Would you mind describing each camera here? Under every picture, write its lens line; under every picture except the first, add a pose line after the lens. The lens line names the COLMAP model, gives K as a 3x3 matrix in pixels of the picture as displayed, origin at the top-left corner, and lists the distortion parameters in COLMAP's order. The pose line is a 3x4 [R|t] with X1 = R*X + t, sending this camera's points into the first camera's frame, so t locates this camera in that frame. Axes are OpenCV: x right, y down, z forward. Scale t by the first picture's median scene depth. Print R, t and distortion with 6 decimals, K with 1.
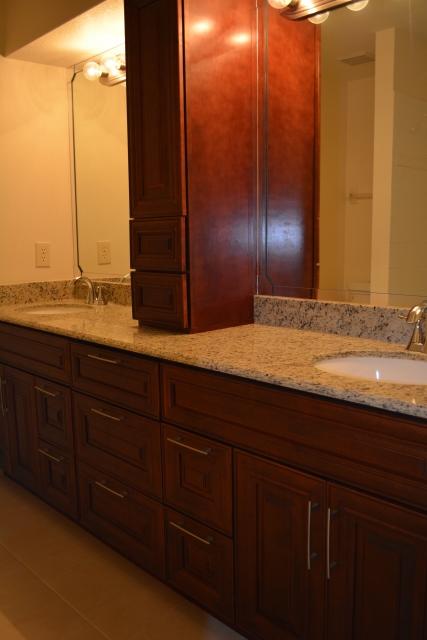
lens RADIAL K [[587.3, 0, 219.7], [0, 587.3, 320.0], [0, 0, 1]] dist [-0.072463, 0.000000]
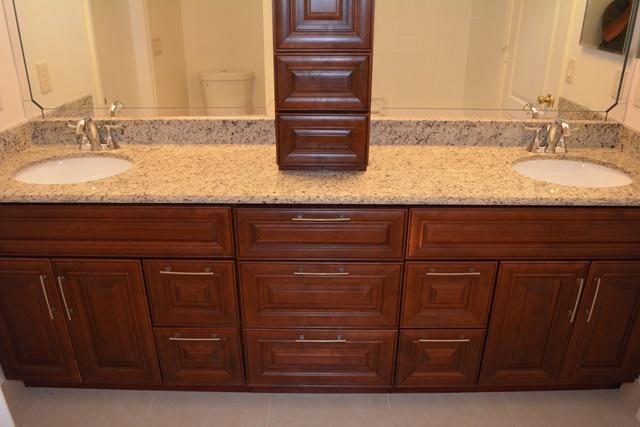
lens RADIAL K [[500.6, 0, 318.7], [0, 500.6, 220.1], [0, 0, 1]] dist [-0.083931, 0.012452]
pose [[0.691073, -0.281439, 0.665741, -0.699074], [0.091212, 0.947671, 0.305941, -0.164451], [-0.717007, -0.150703, 0.680580, 0.460621]]
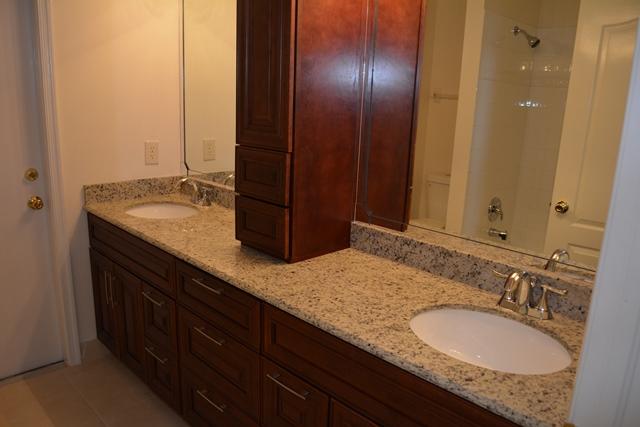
lens RADIAL K [[500.6, 0, 317.8], [0, 500.6, 219.8], [0, 0, 1]] dist [-0.083931, 0.012452]
pose [[0.998504, 0.045669, 0.030059, -0.031891], [-0.048482, 0.993738, 0.100670, -0.146185], [-0.025273, -0.101977, 0.994466, 0.115926]]
